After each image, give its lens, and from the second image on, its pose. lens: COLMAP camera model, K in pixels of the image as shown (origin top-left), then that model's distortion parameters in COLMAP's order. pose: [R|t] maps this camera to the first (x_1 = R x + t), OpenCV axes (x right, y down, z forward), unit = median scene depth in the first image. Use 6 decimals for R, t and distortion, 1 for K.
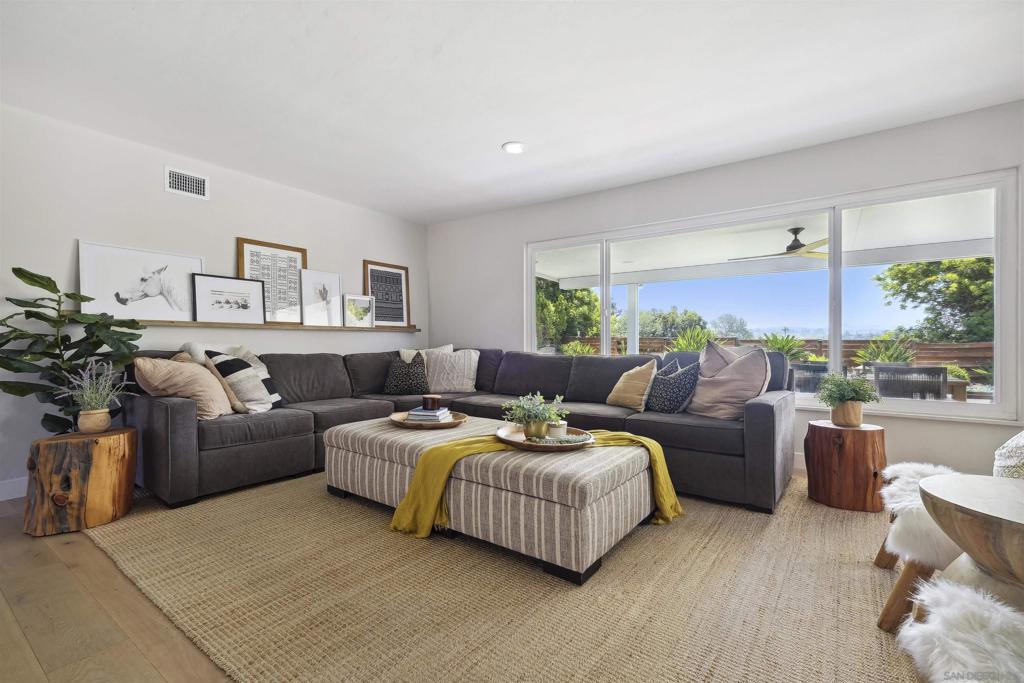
lens RADIAL K [[447.6, 0, 527.0], [0, 447.6, 344.5], [0, 0, 1]] dist [-0.001330, 0.001006]
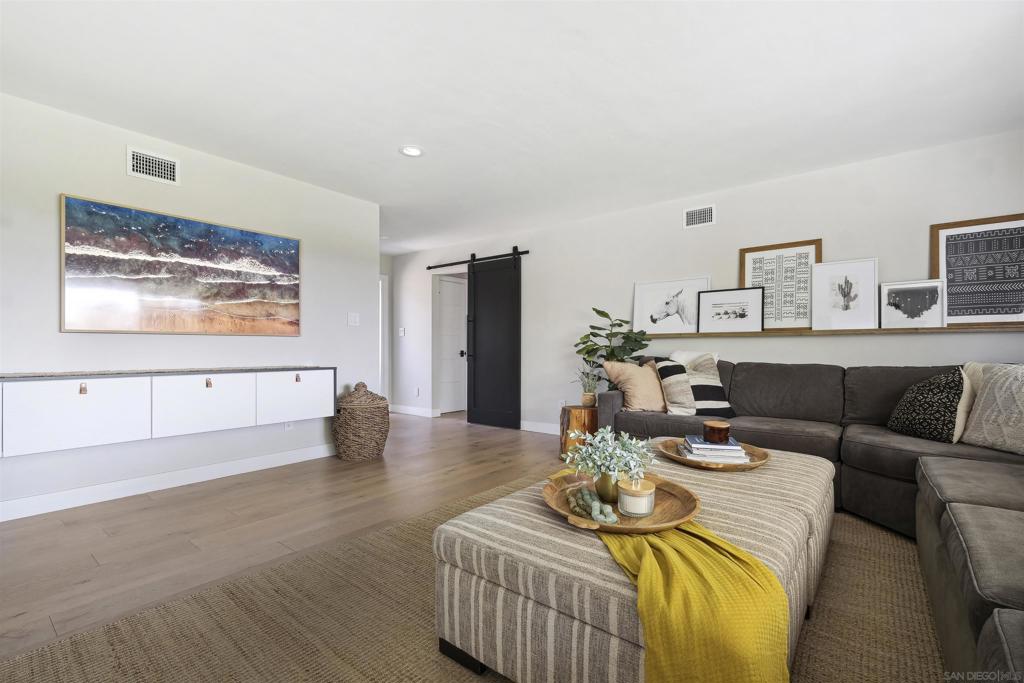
lens RADIAL K [[447.6, 0, 512.5], [0, 447.6, 348.1], [0, 0, 1]] dist [-0.001330, 0.001006]
pose [[-0.066780, -0.004946, -0.997755, 0.418088], [-0.004284, 0.999980, -0.004670, -0.003265], [0.997759, 0.003963, -0.066800, 0.537946]]
